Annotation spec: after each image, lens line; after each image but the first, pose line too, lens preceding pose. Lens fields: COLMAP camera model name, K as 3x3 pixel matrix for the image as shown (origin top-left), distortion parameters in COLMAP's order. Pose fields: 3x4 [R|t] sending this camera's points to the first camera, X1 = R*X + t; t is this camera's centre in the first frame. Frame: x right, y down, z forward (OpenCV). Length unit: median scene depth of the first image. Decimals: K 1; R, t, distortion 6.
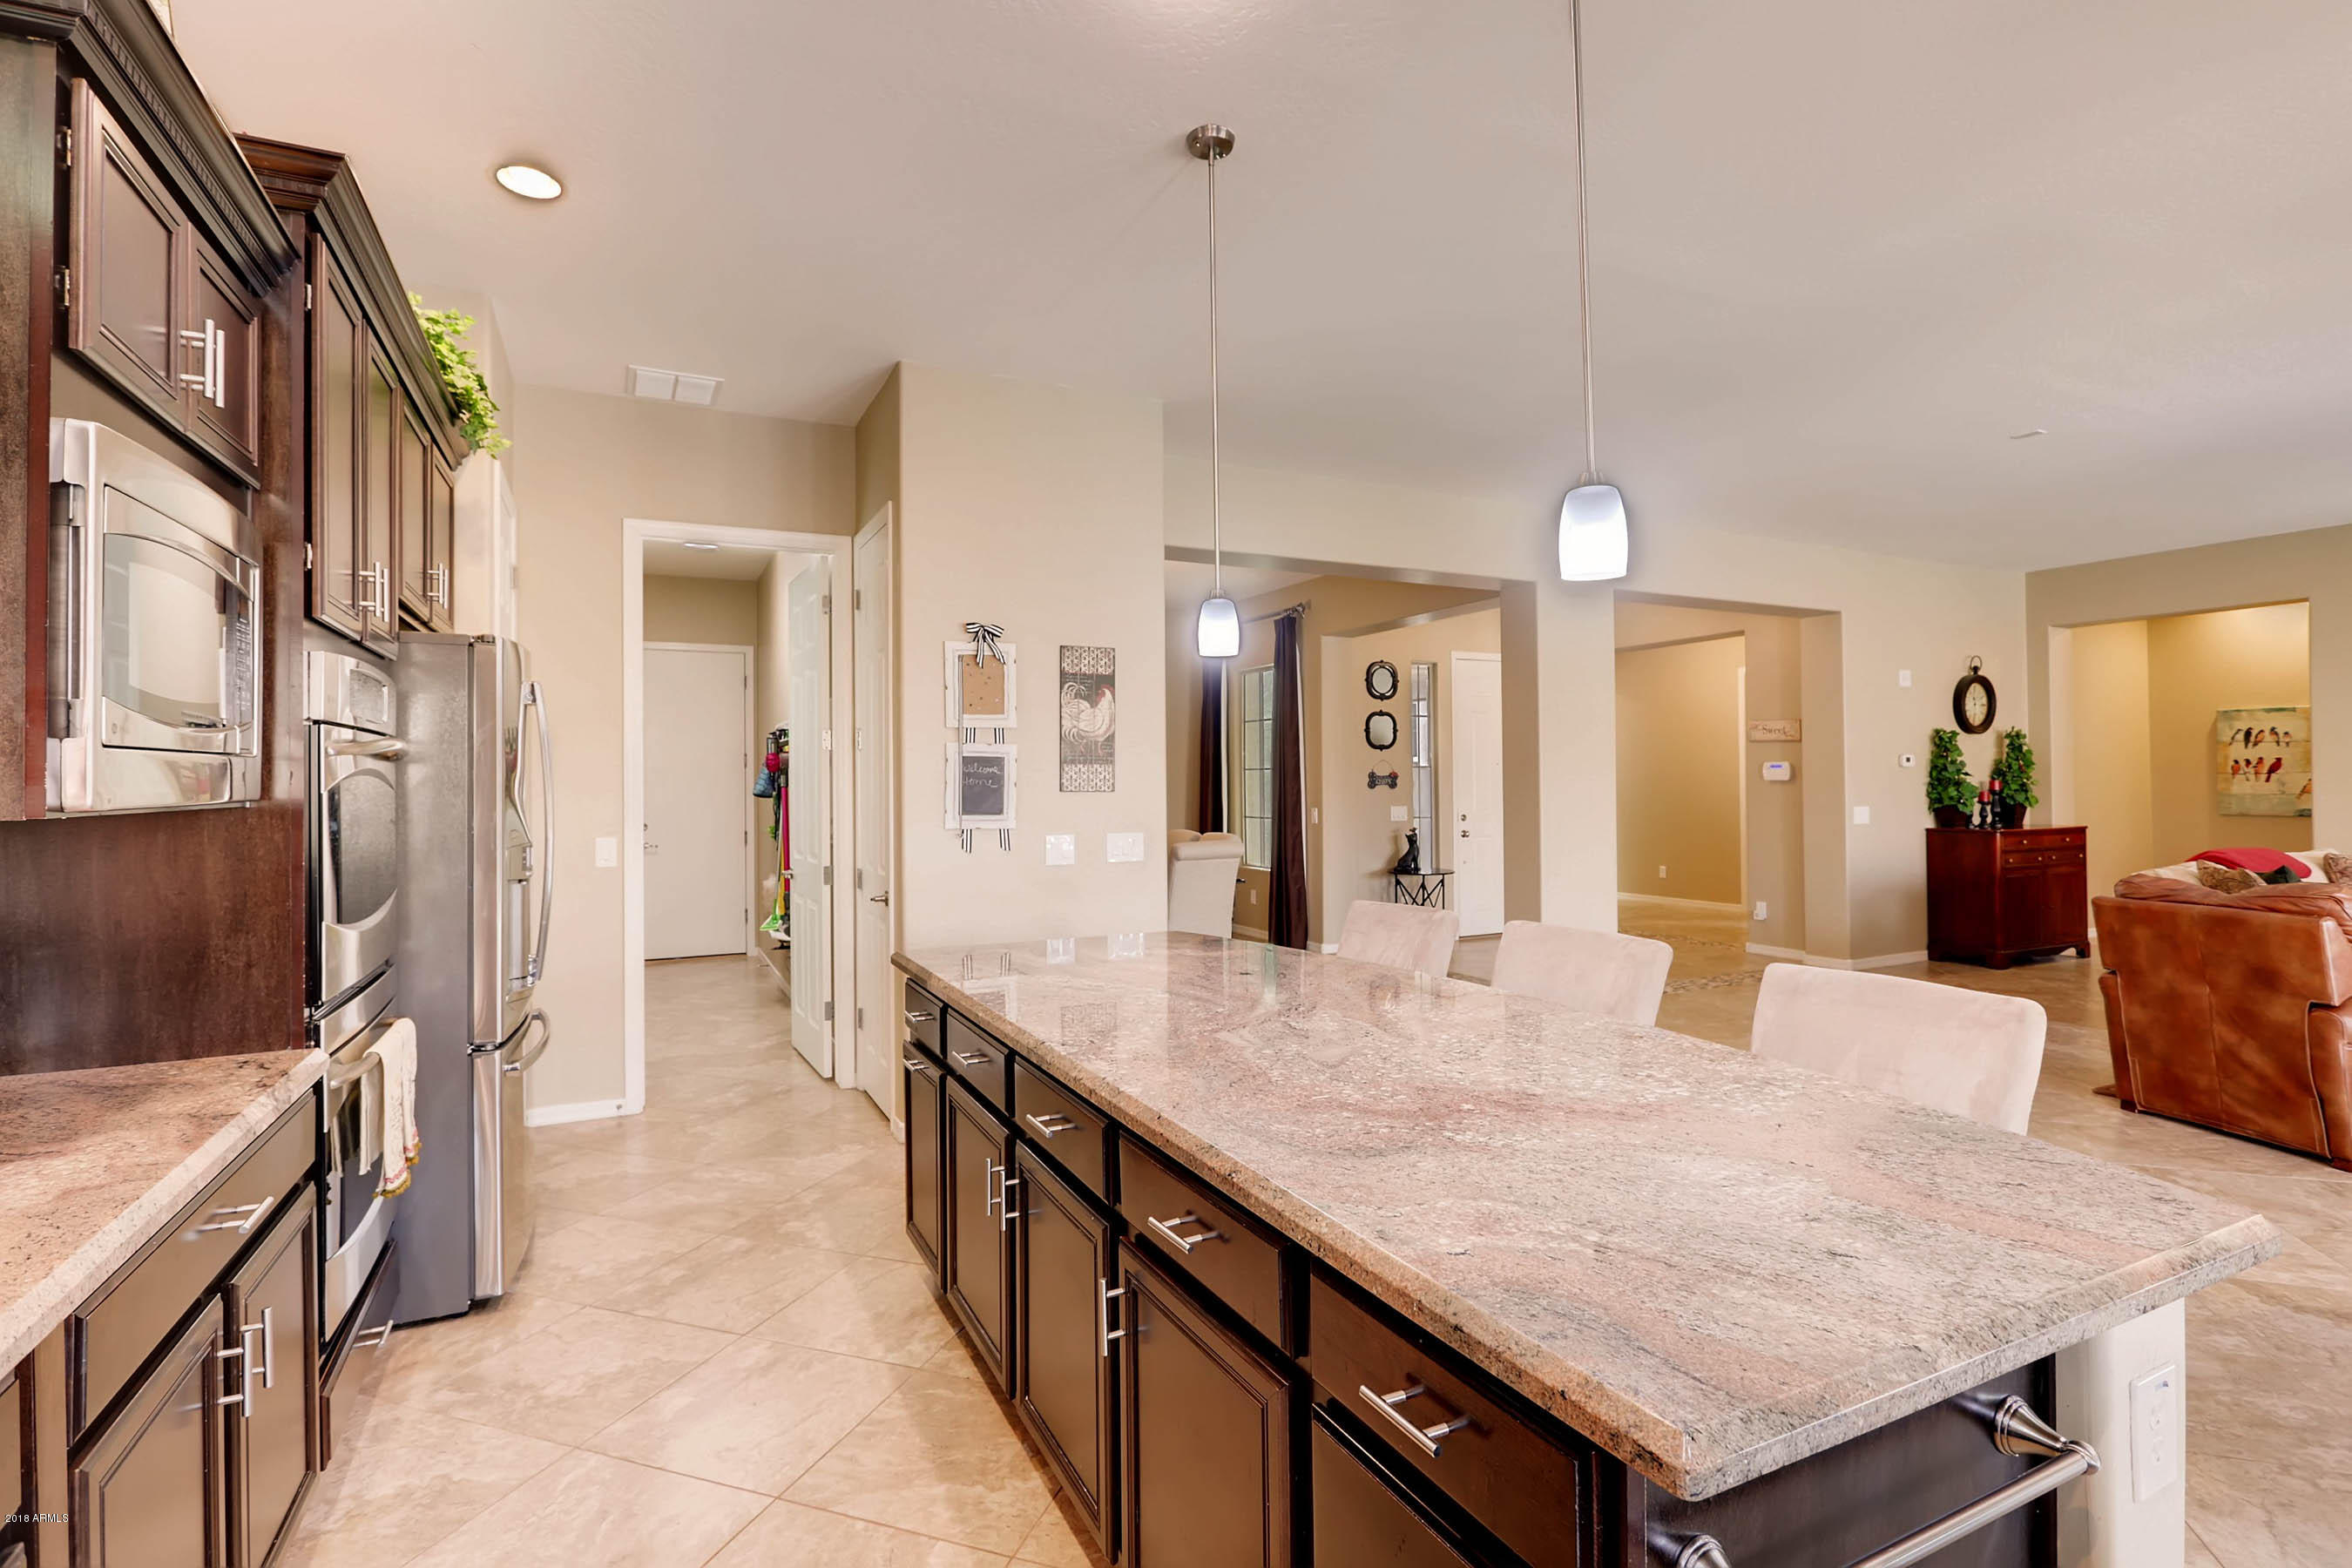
lens RADIAL K [[1124.6, 0, 1183.3], [0, 1124.6, 766.4], [0, 0, 1]] dist [-0.010149, 0.004153]
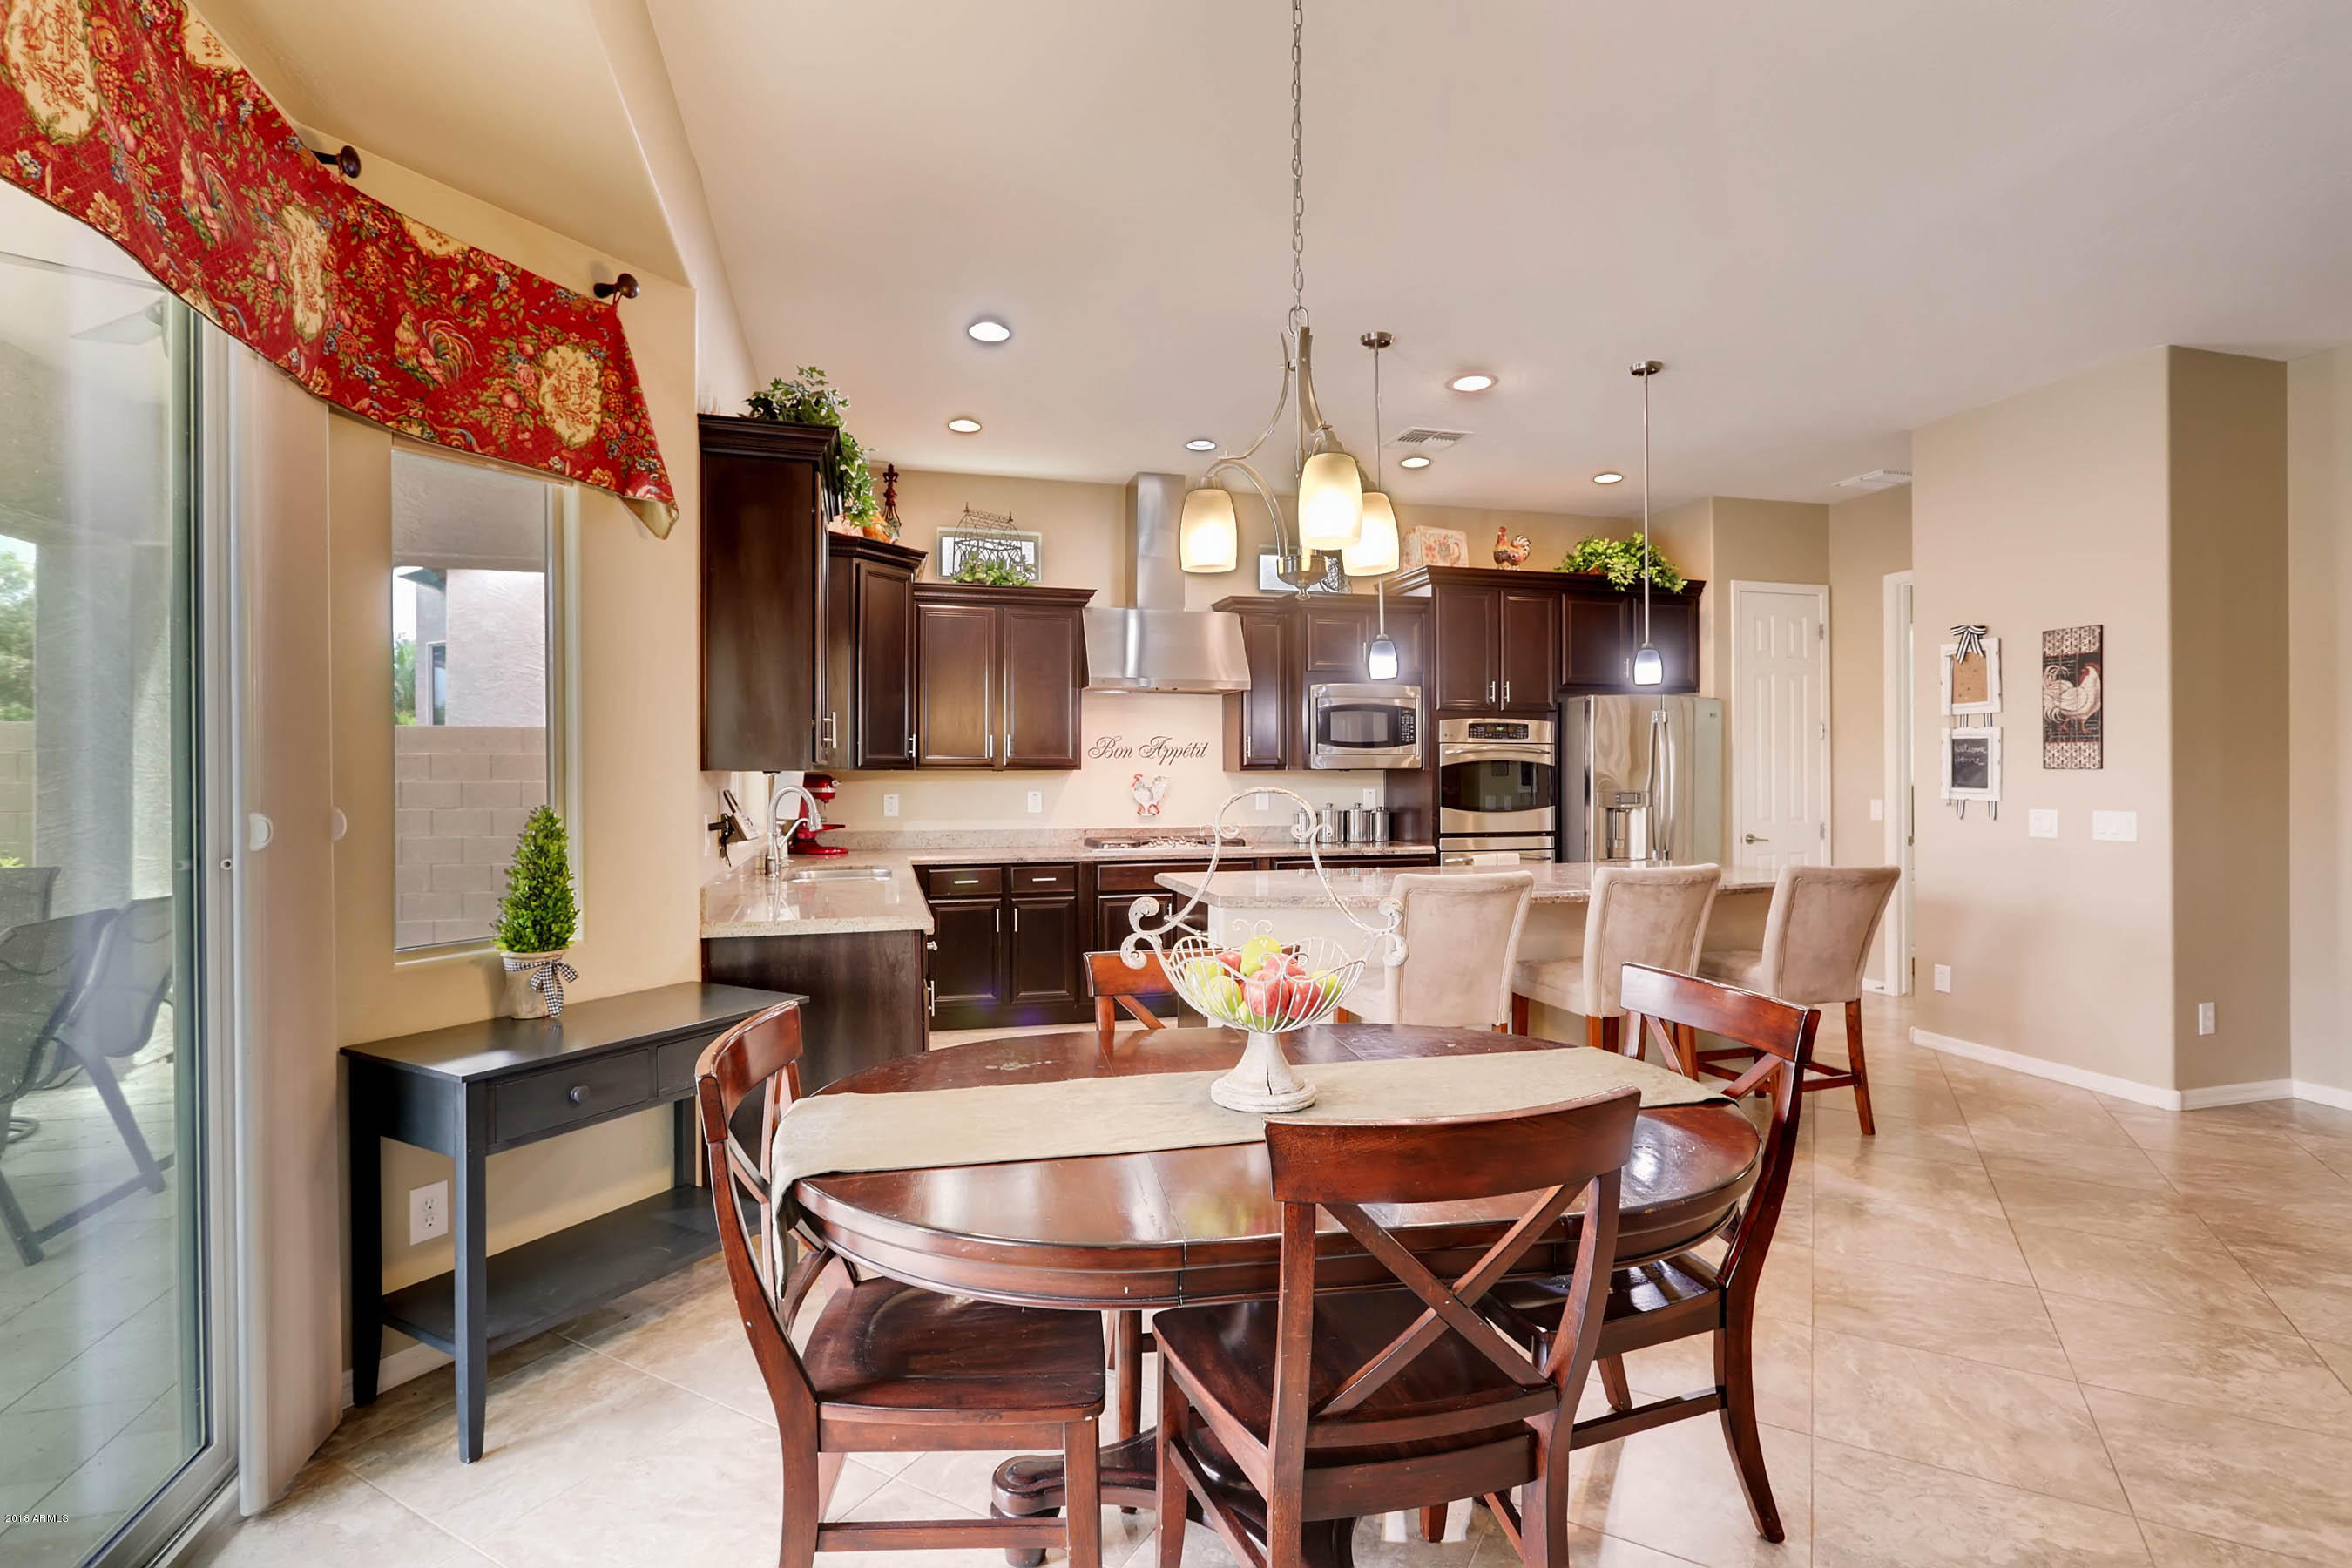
lens RADIAL K [[1124.6, 0, 1179.6], [0, 1124.6, 769.6], [0, 0, 1]] dist [-0.010149, 0.004153]
pose [[-0.189308, 0.004245, -0.981909, 0.625864], [0.016350, 0.999866, 0.001170, 0.004918], [0.981782, -0.015833, -0.189352, 0.226851]]
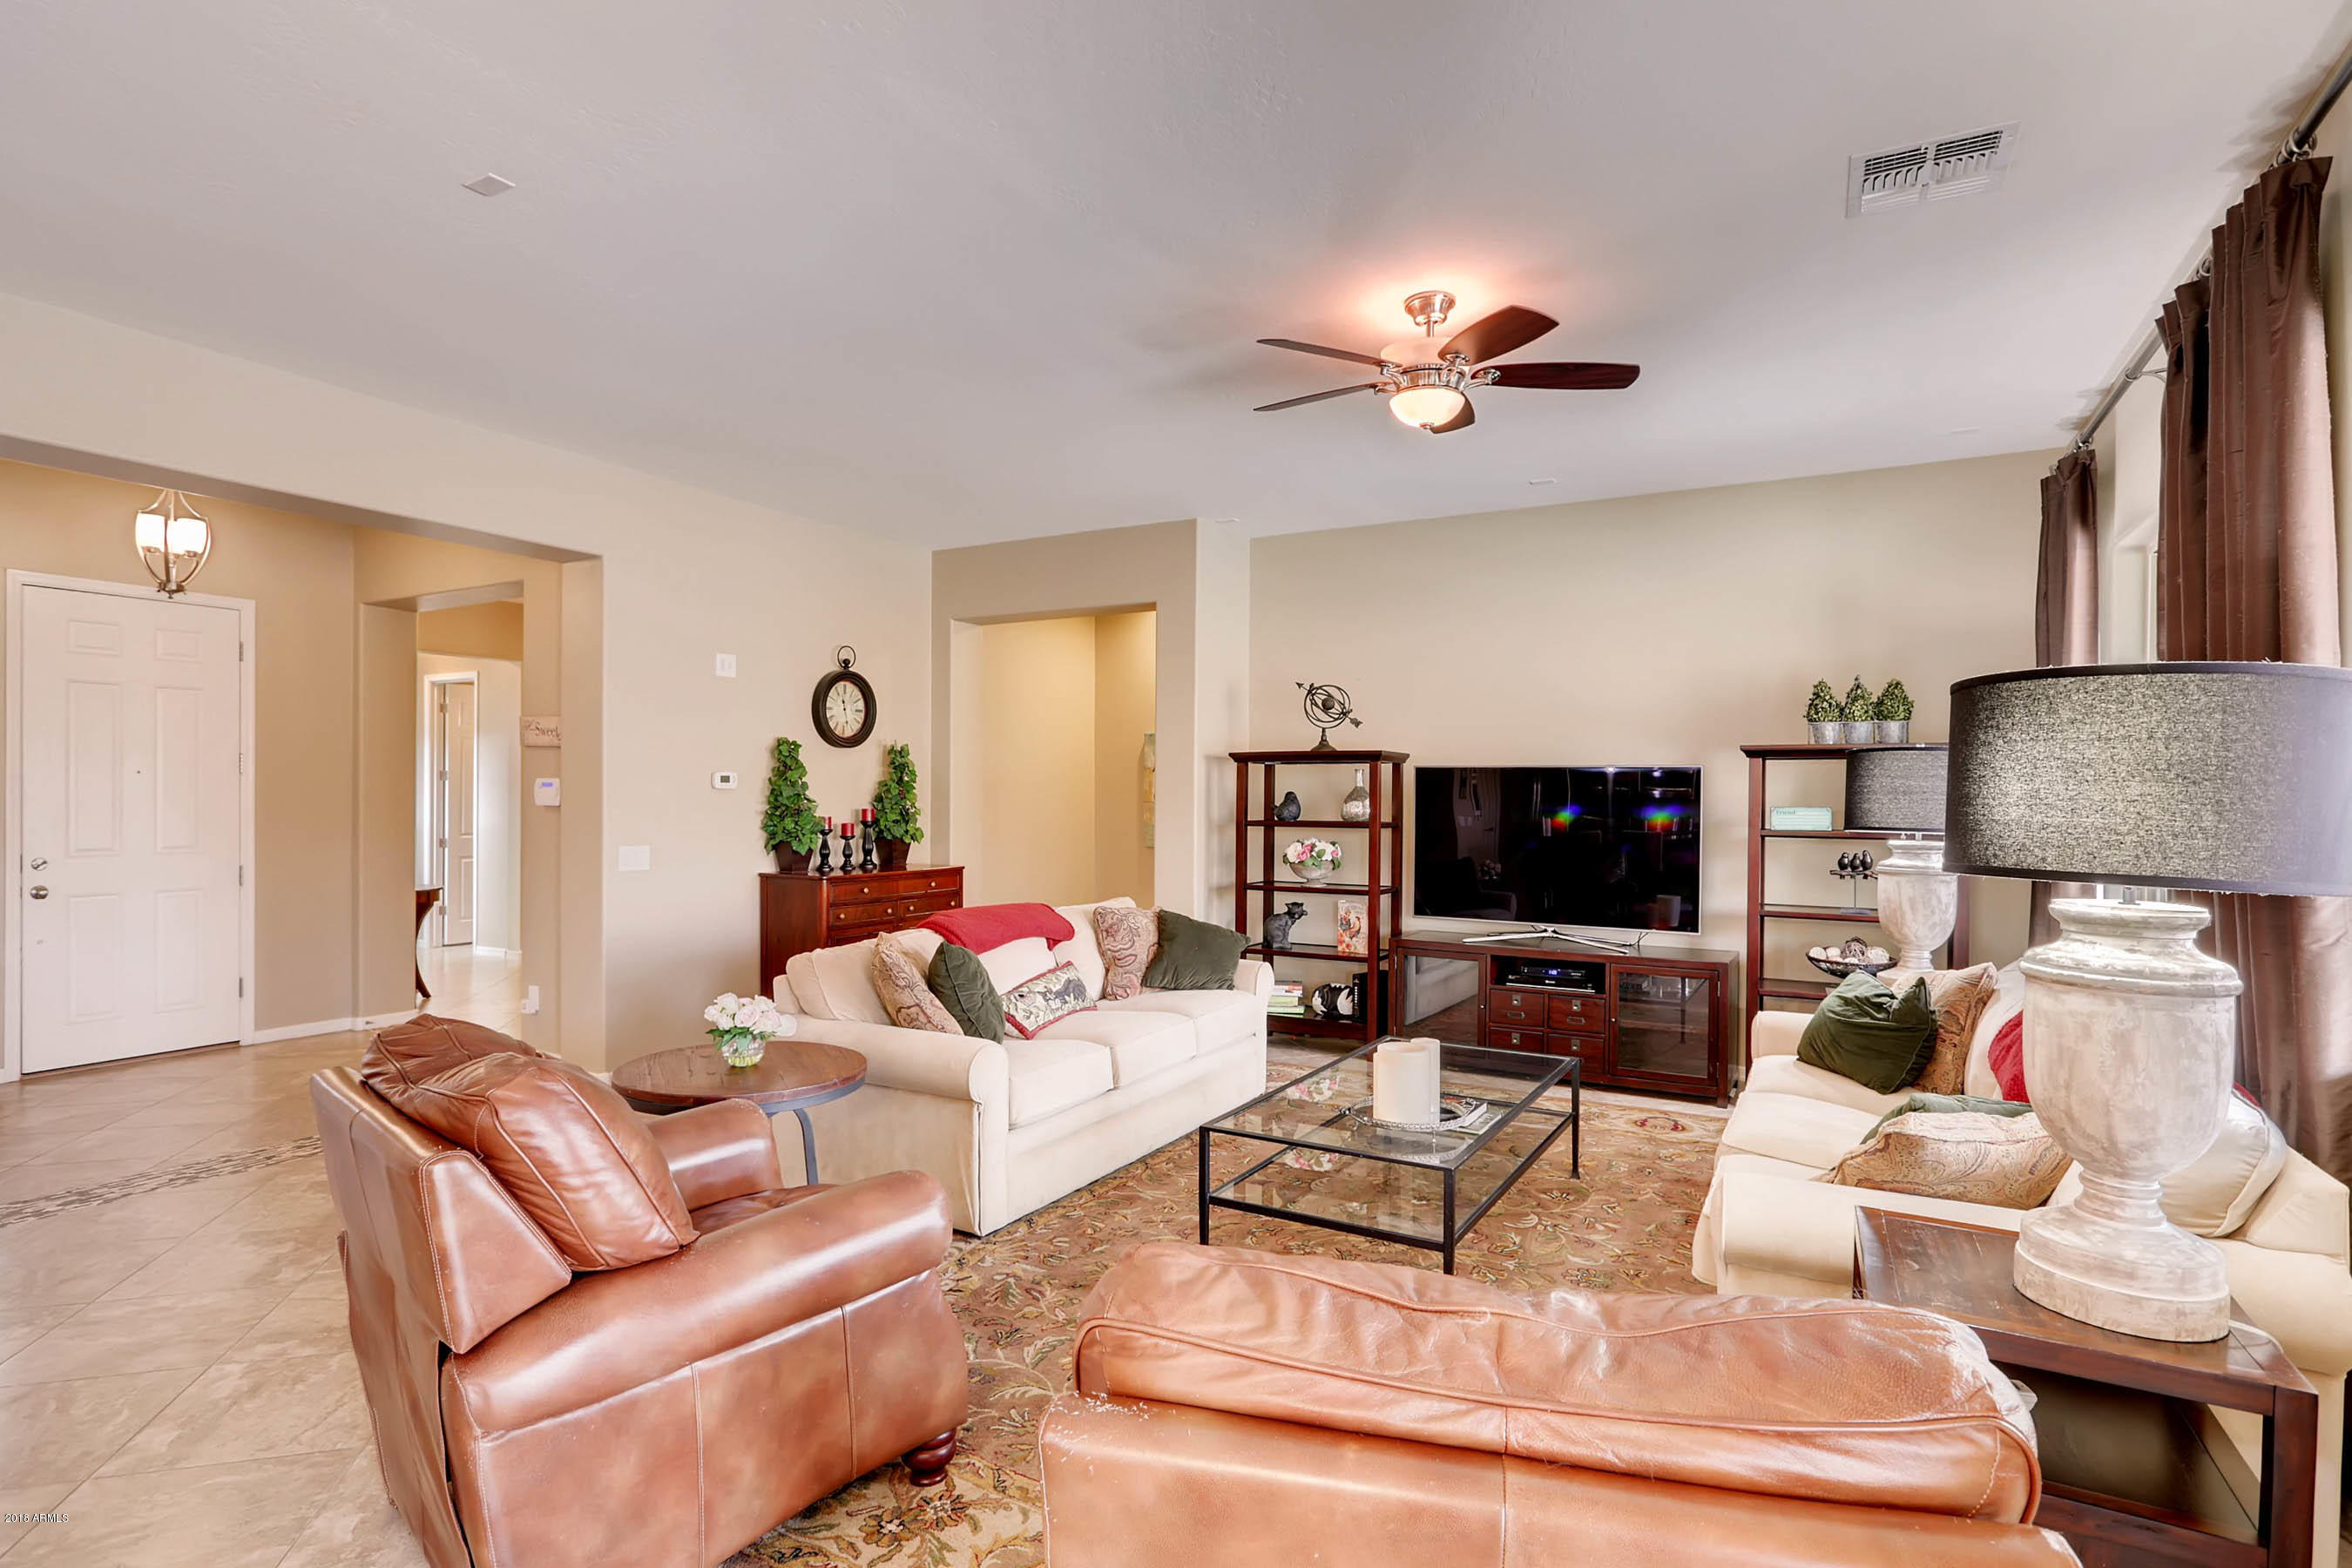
lens RADIAL K [[1166.3, 0, 1184.6], [0, 1166.3, 803.2], [0, 0, 1]] dist [-0.000476, 0.000100]
pose [[0.824329, 0.009620, 0.566029, 0.477842], [-0.020855, 0.999693, 0.013381, -0.006896], [-0.565726, -0.022835, 0.824277, 0.222160]]
